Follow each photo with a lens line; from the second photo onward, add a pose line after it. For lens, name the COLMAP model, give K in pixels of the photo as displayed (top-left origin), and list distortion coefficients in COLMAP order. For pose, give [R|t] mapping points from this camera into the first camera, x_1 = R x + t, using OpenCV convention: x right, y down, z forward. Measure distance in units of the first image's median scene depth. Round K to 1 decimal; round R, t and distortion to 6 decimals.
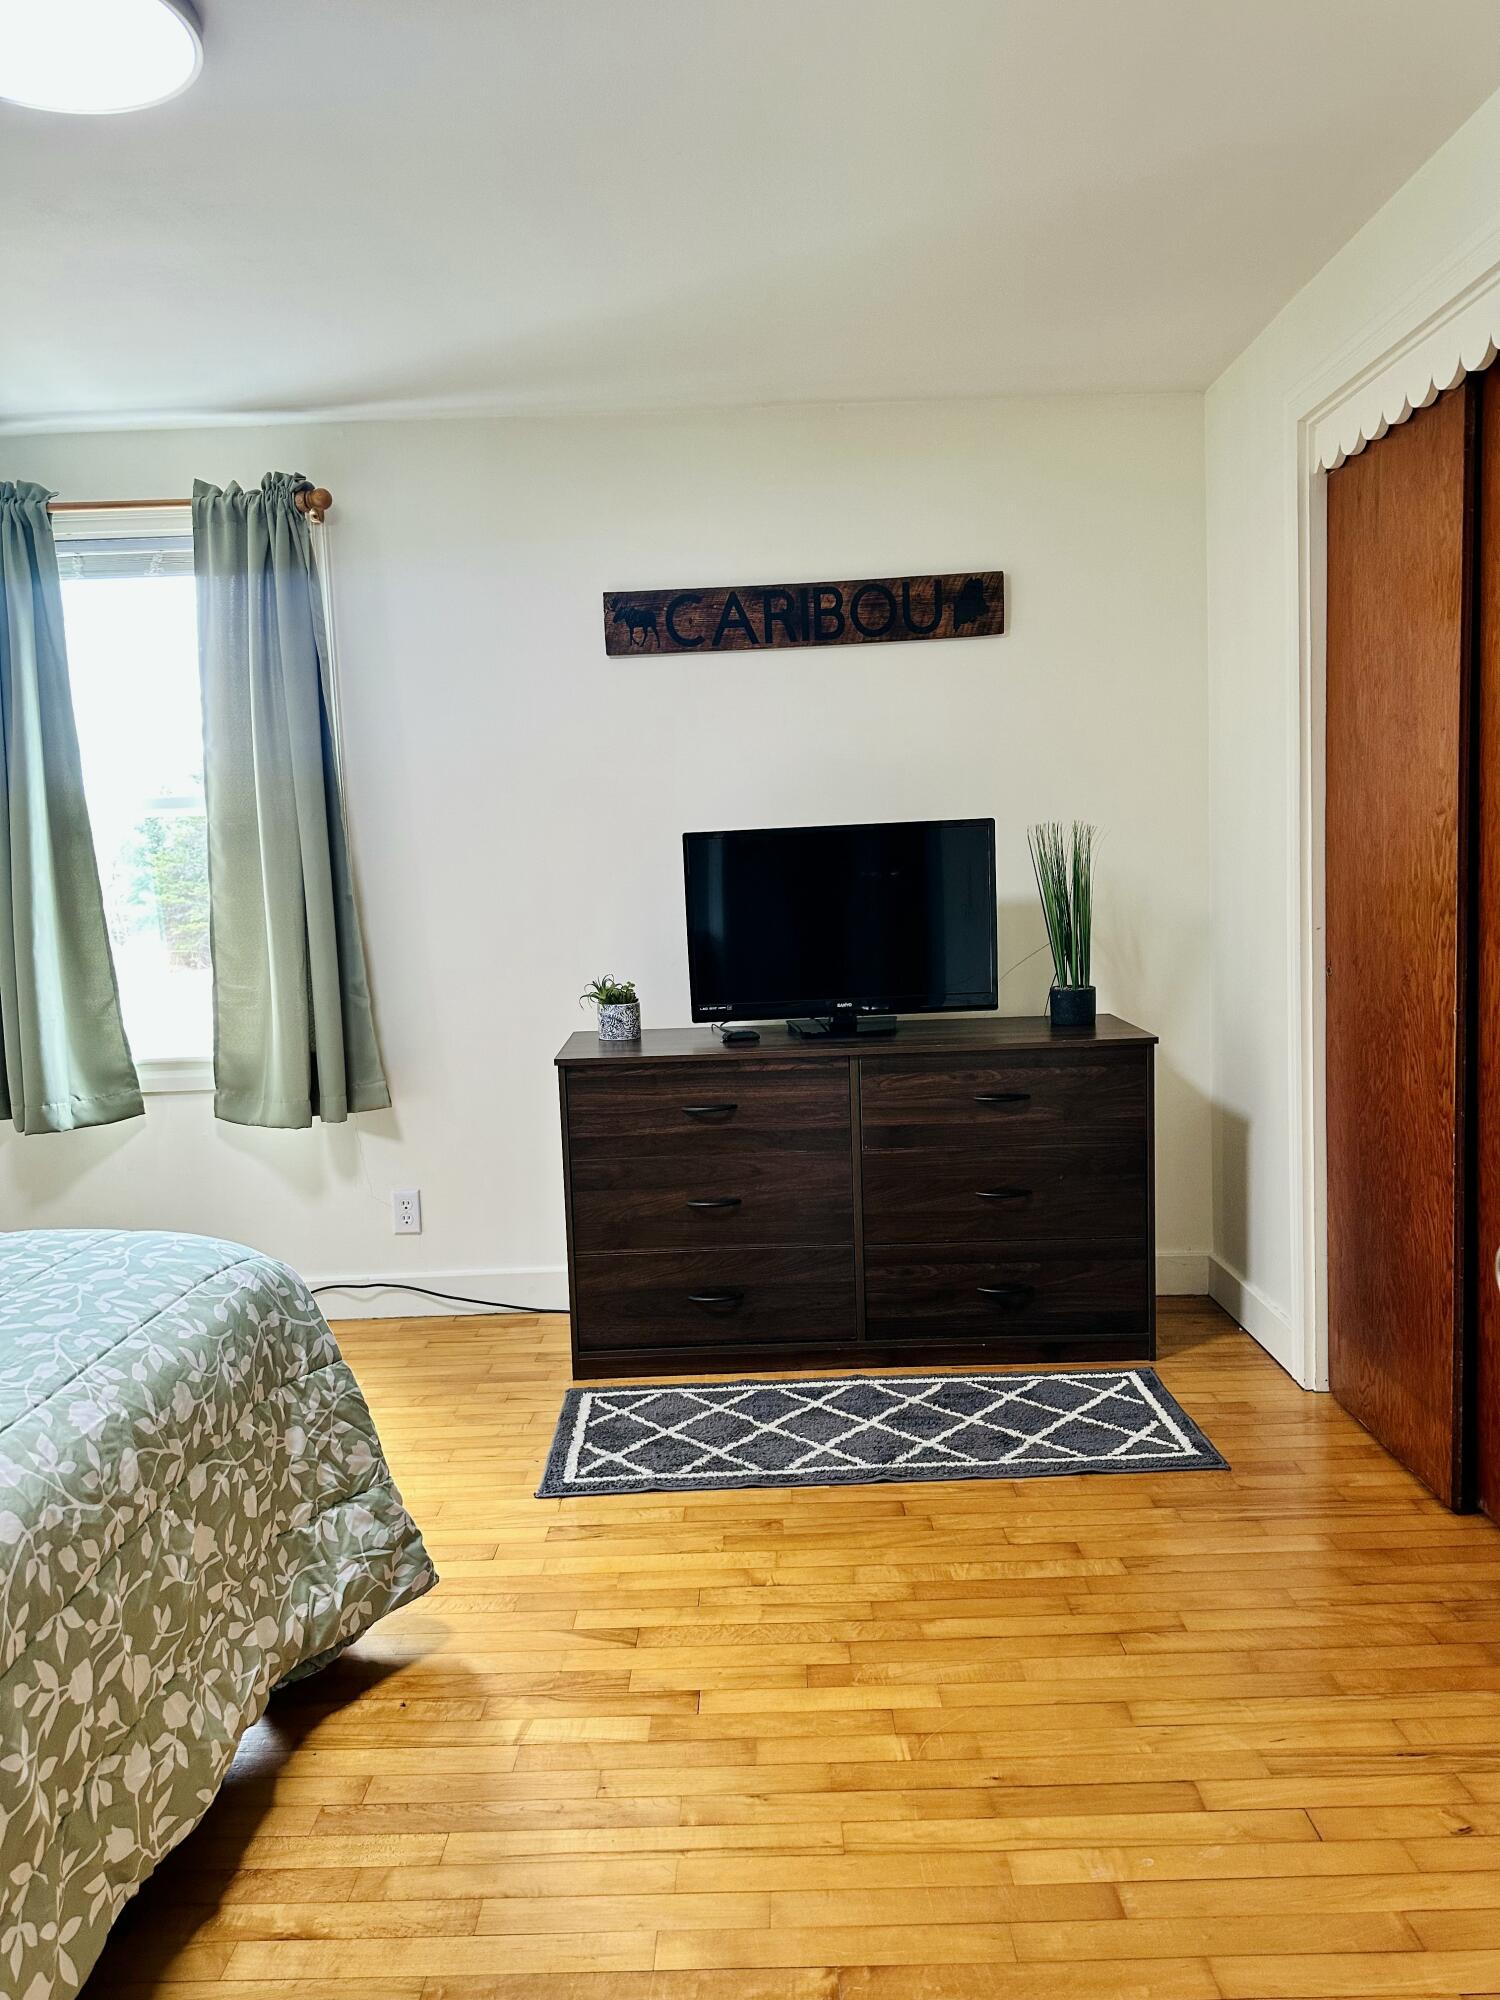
lens RADIAL K [[1399.9, 0, 746.3], [0, 1399.9, 990.6], [0, 0, 1]] dist [0.044061, -0.025255]
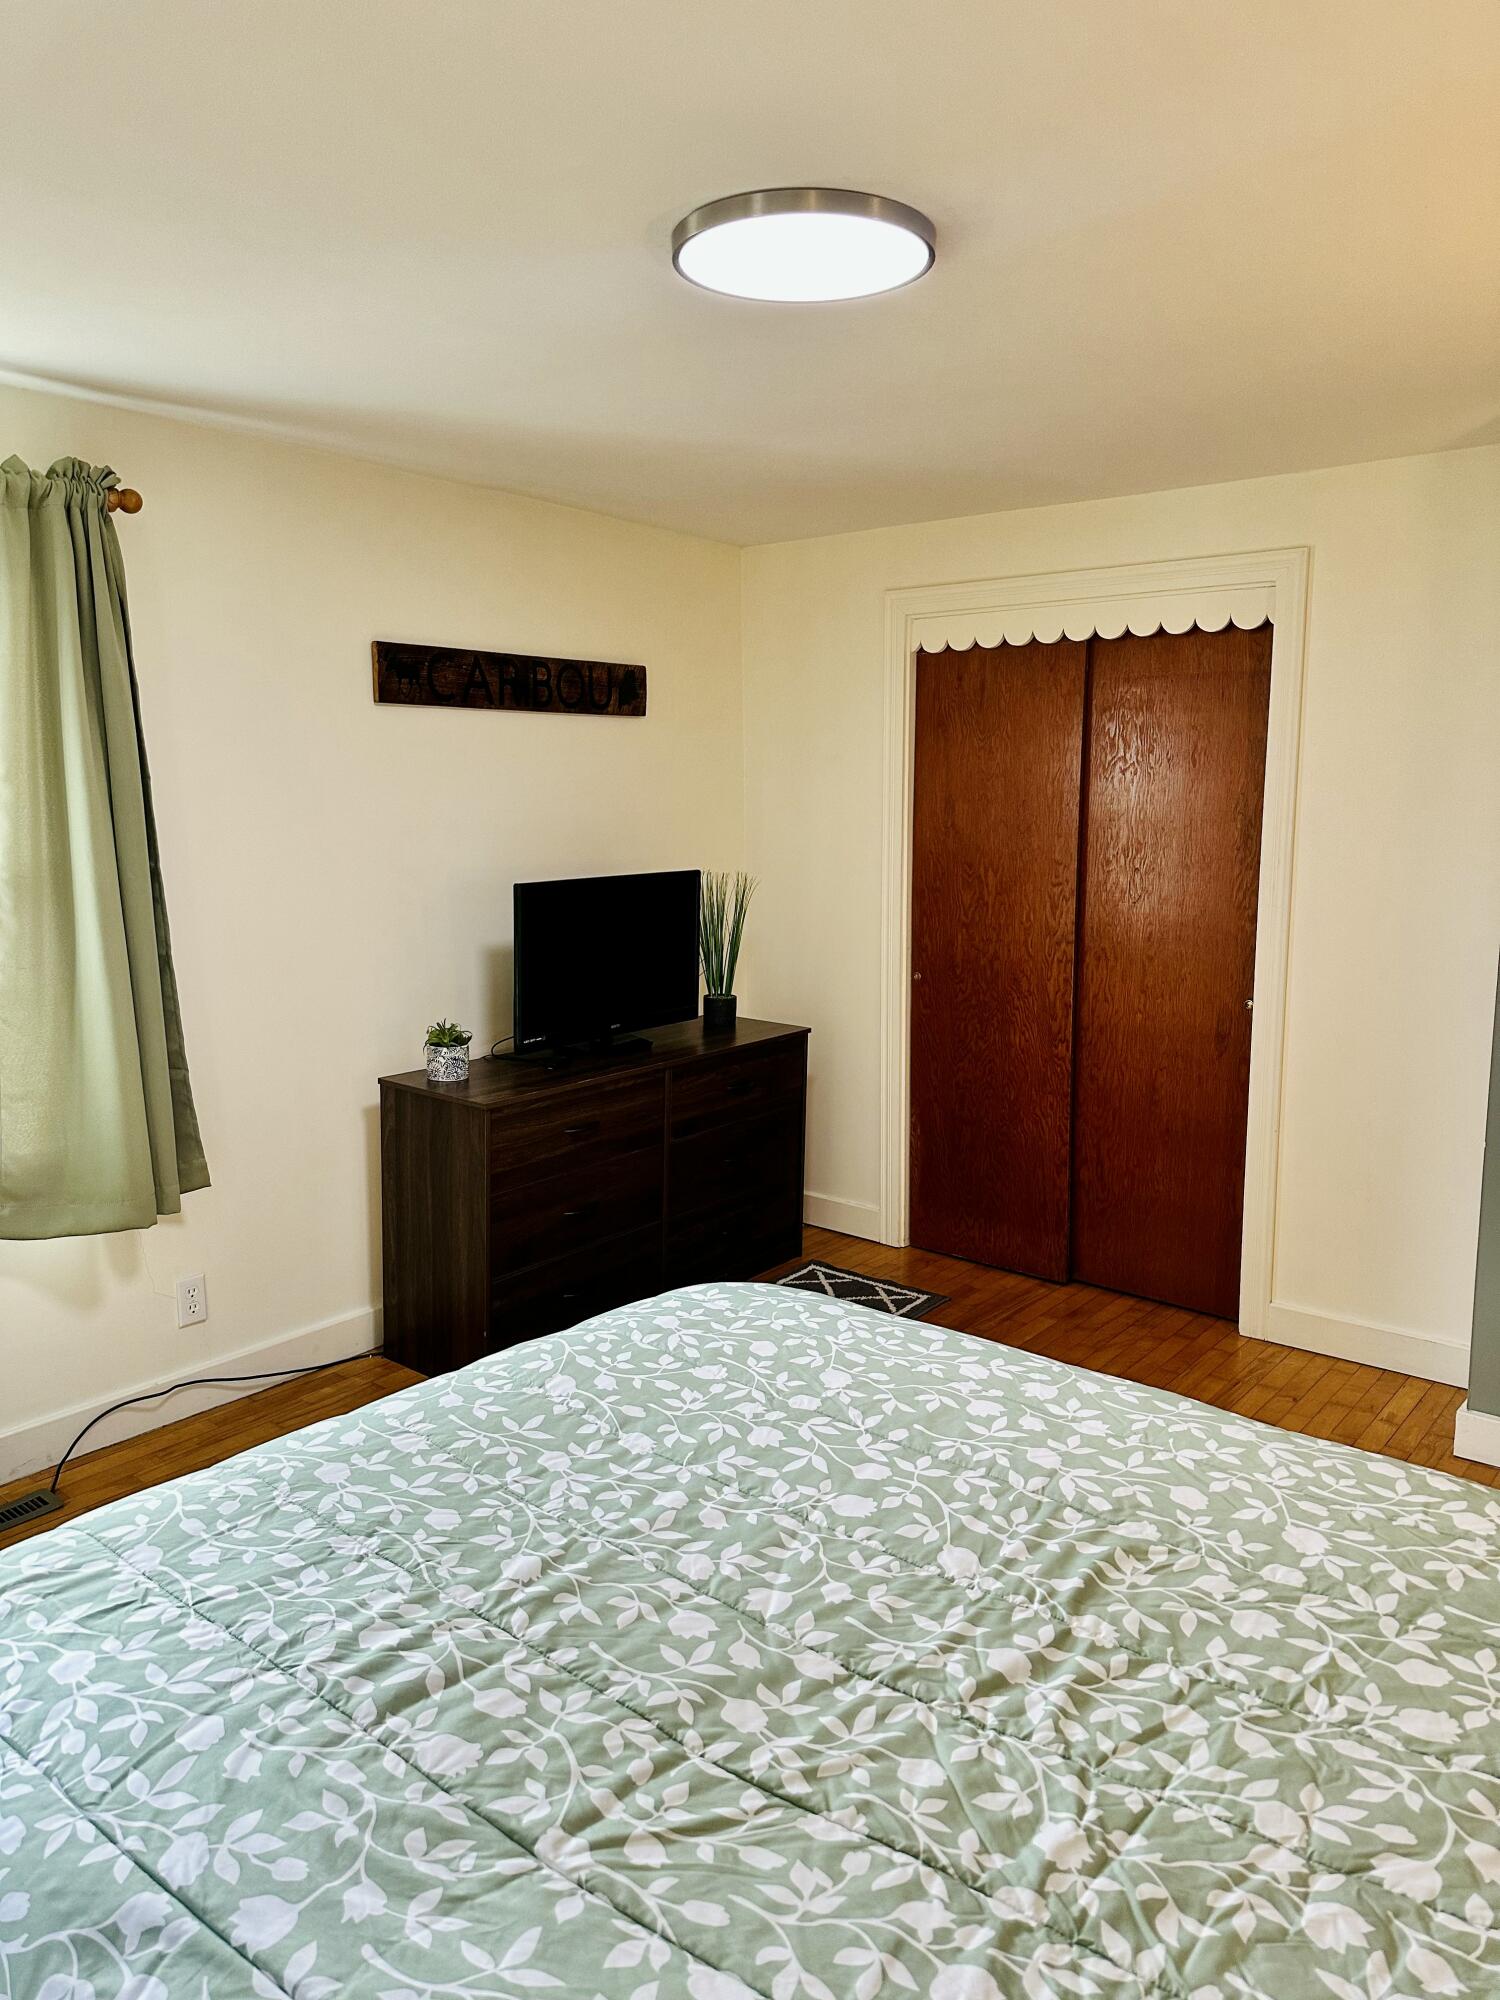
lens RADIAL K [[1399.9, 0, 749.2], [0, 1399.9, 1008.7], [0, 0, 1]] dist [0.044061, -0.025255]
pose [[0.597720, -0.084207, 0.797270, -0.771178], [0.049300, 0.996447, 0.068283, -0.076384], [-0.800188, -0.001508, 0.599748, 0.183032]]
